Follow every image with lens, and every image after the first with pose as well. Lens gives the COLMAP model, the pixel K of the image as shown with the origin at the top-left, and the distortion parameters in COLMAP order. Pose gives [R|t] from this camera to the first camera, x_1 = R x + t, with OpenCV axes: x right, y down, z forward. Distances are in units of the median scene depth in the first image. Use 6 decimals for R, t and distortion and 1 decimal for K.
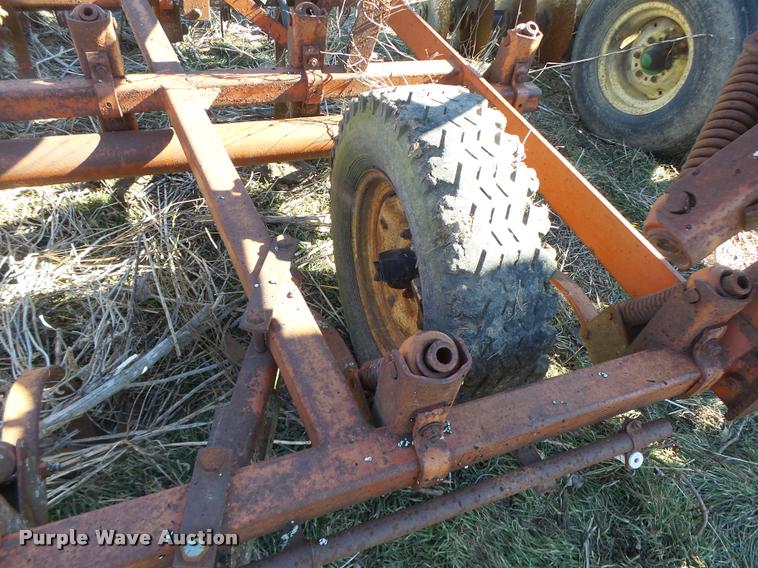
lens RADIAL K [[534.7, 0, 377.5], [0, 534.7, 286.5], [0, 0, 1]] dist [-0.009526, 0.002268]
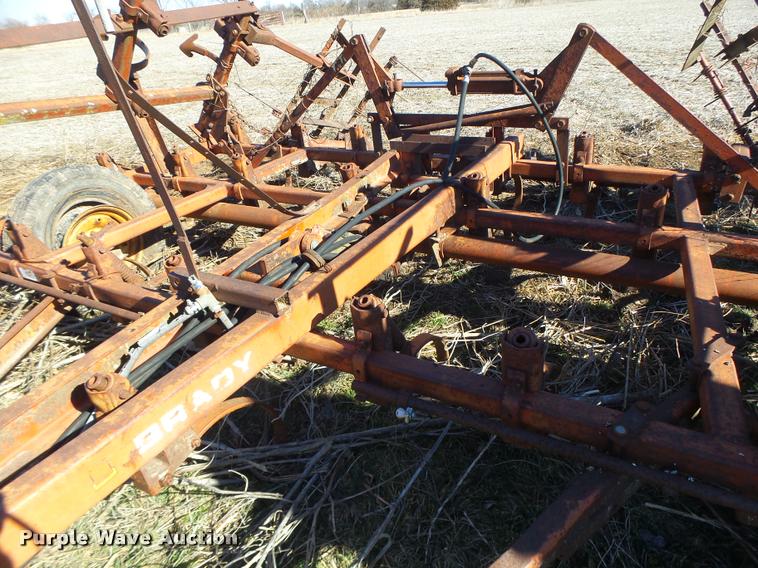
lens RADIAL K [[534.7, 0, 376.8], [0, 534.7, 285.7], [0, 0, 1]] dist [-0.009526, 0.002268]
pose [[0.630371, 0.225160, -0.742923, 0.198189], [-0.439355, 0.892468, -0.102310, 0.286519], [0.639999, 0.390900, 0.661512, -0.497821]]
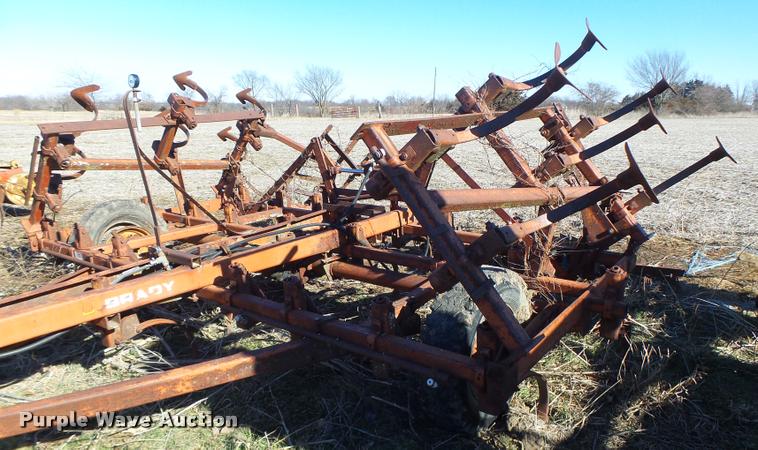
lens RADIAL K [[553.9, 0, 380.3], [0, 553.9, 222.5], [0, 0, 1]] dist [-0.013604, -0.000711]
pose [[0.544455, 0.071700, -0.835720, 1.604997], [-0.548381, 0.784345, -0.289967, 0.411302], [0.634702, 0.616167, 0.466360, -0.559367]]
